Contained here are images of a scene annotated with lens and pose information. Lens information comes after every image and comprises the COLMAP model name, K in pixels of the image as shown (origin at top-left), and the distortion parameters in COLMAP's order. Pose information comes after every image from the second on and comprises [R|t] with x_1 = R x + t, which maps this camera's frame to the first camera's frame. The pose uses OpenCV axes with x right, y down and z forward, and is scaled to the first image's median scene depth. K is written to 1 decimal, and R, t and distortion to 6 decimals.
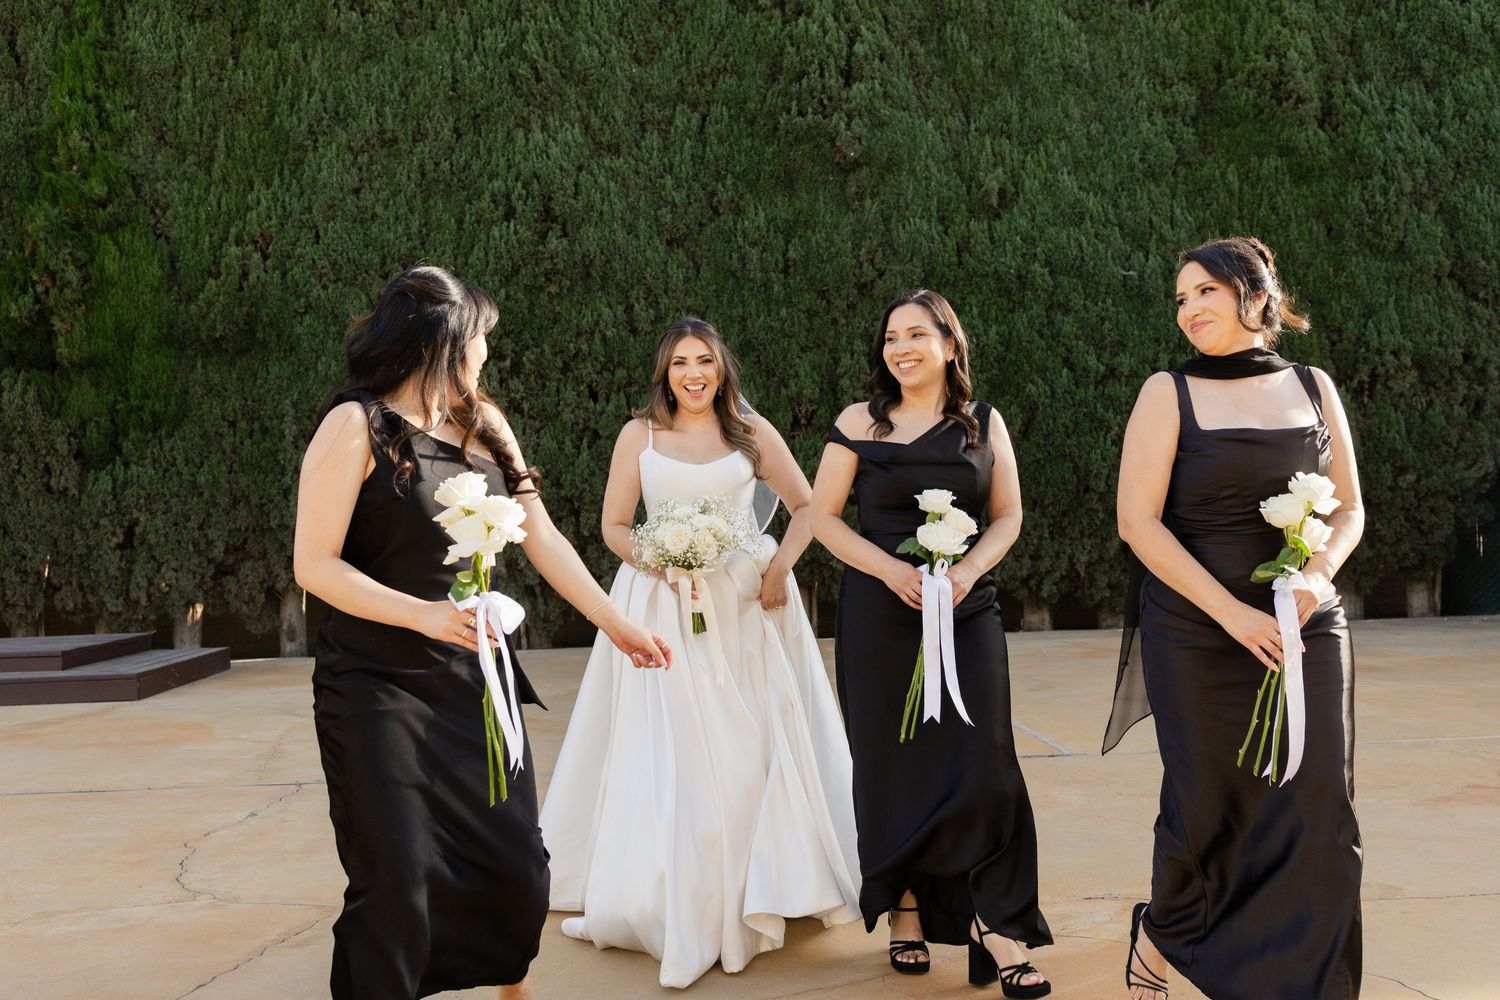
lens RADIAL K [[1495.8, 0, 750.0], [0, 1495.8, 500.0], [0, 0, 1]] dist [0.012590, 0.011556]
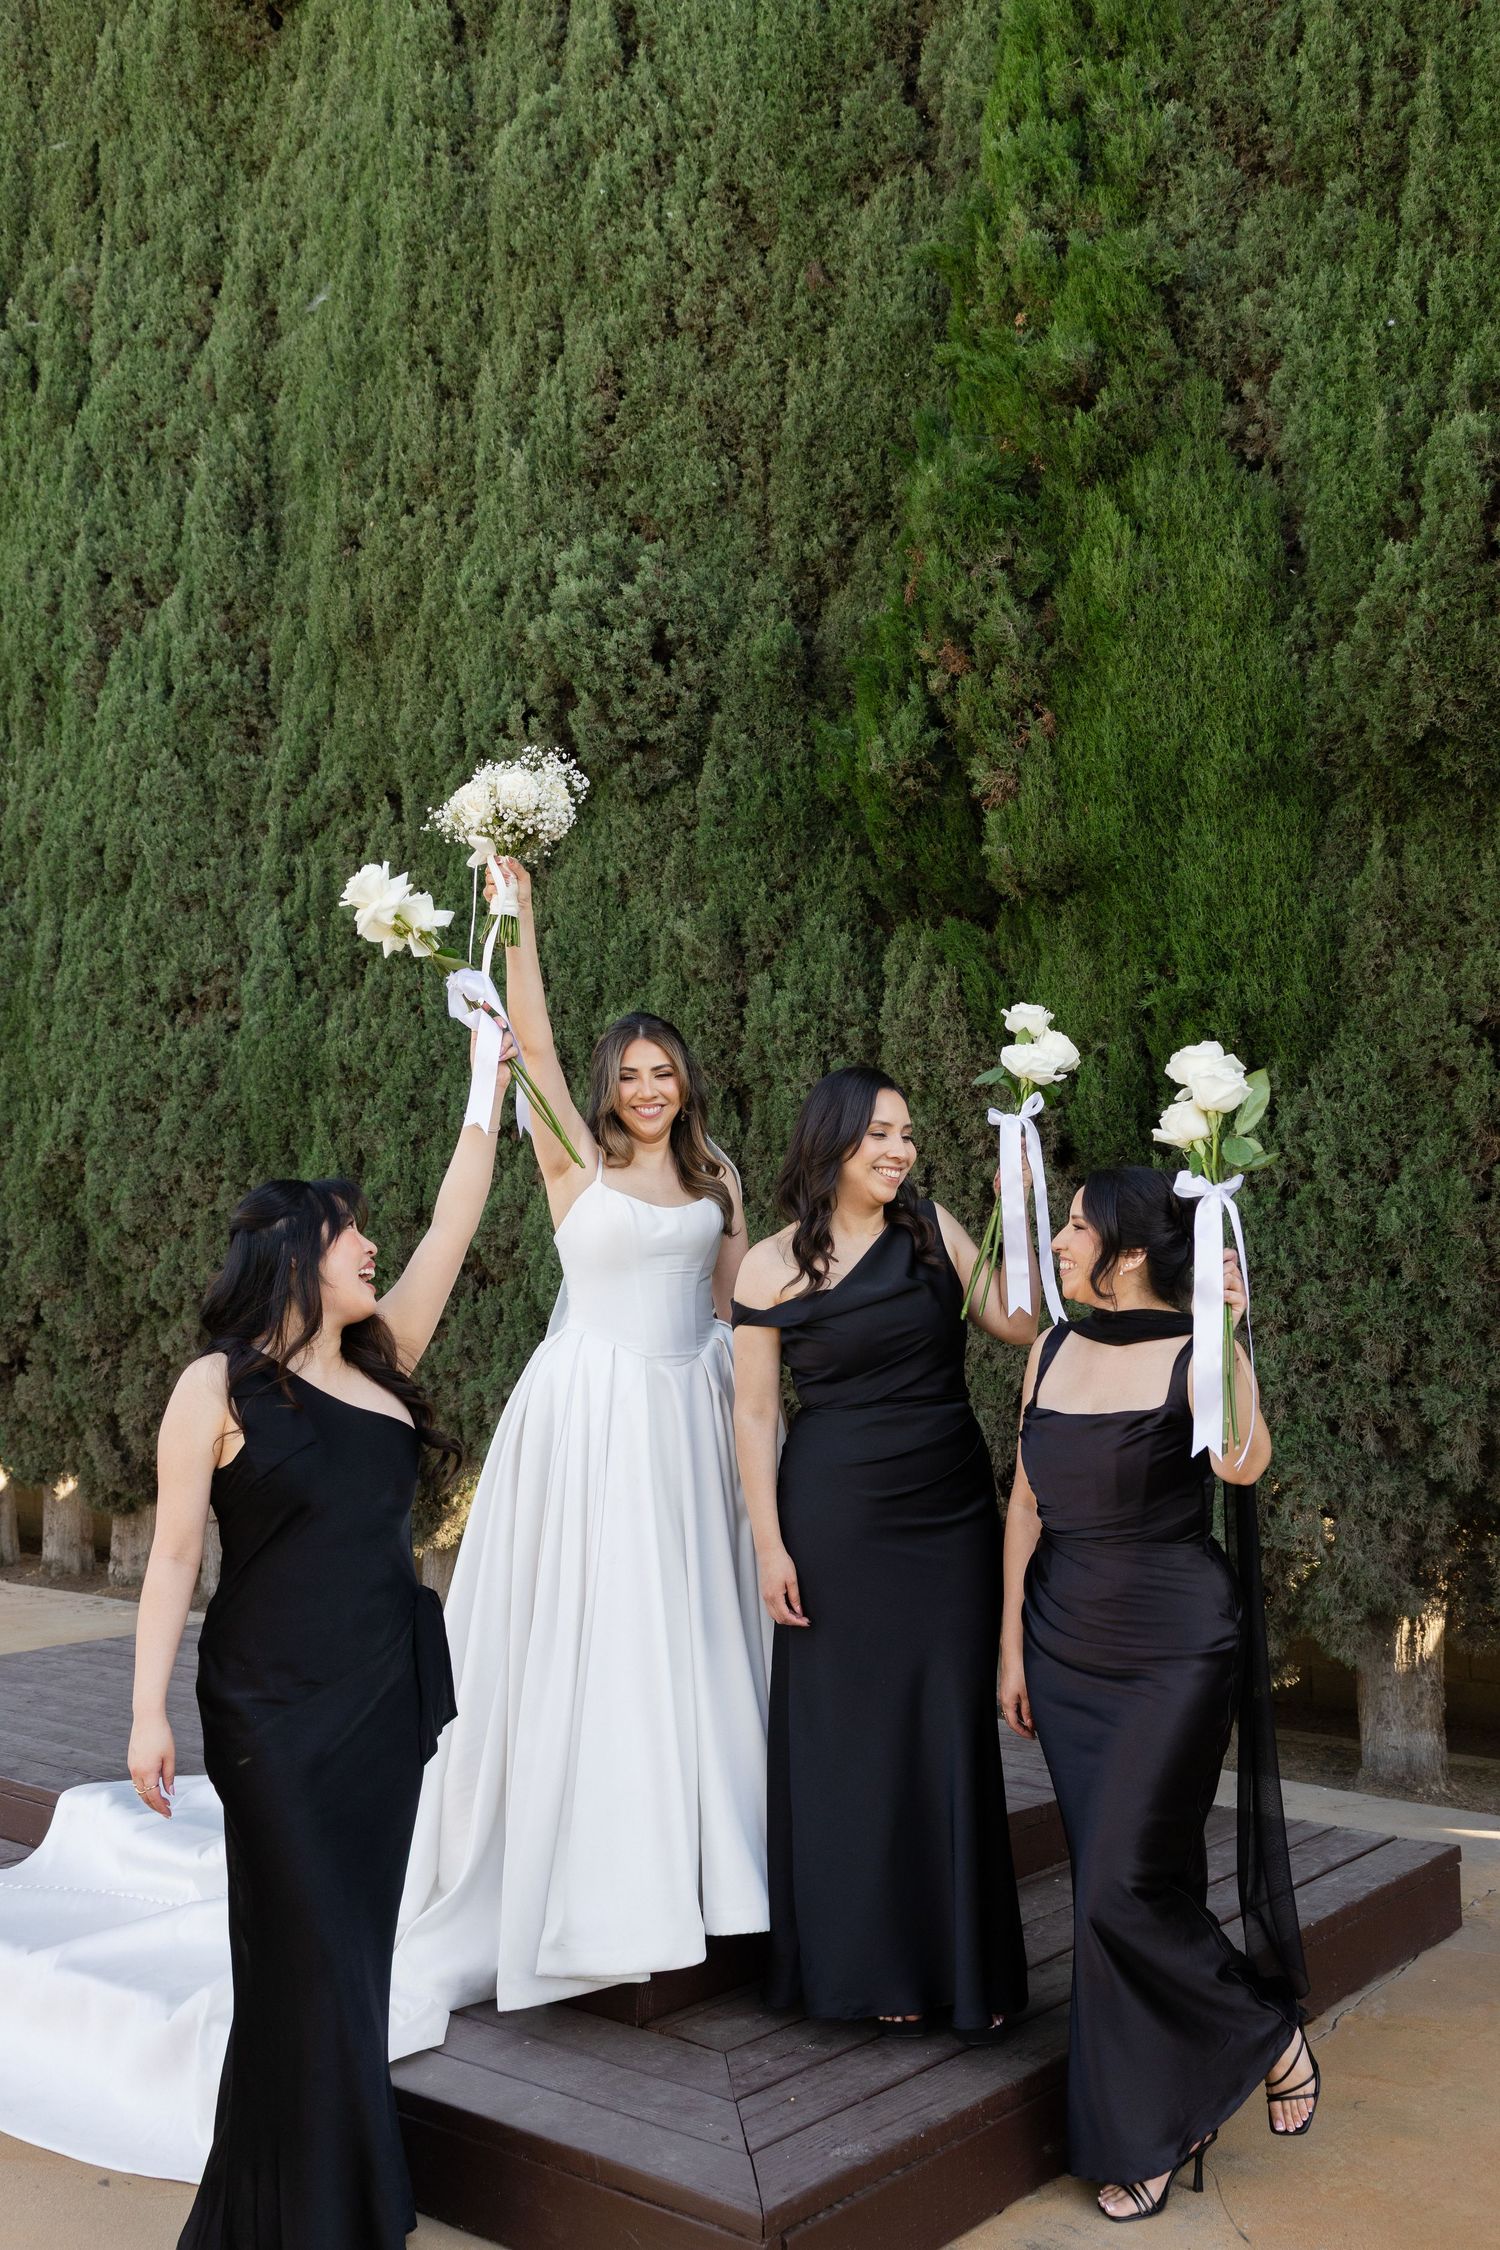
lens RADIAL K [[2045.5, 0, 749.6], [0, 2045.5, 1143.6], [0, 0, 1]] dist [0.001506, 0.009113]
pose [[0.704193, -0.034658, -0.709162, -0.165170], [0.007439, 0.999113, -0.041441, -0.013303], [0.709969, 0.023907, 0.703827, 0.622109]]
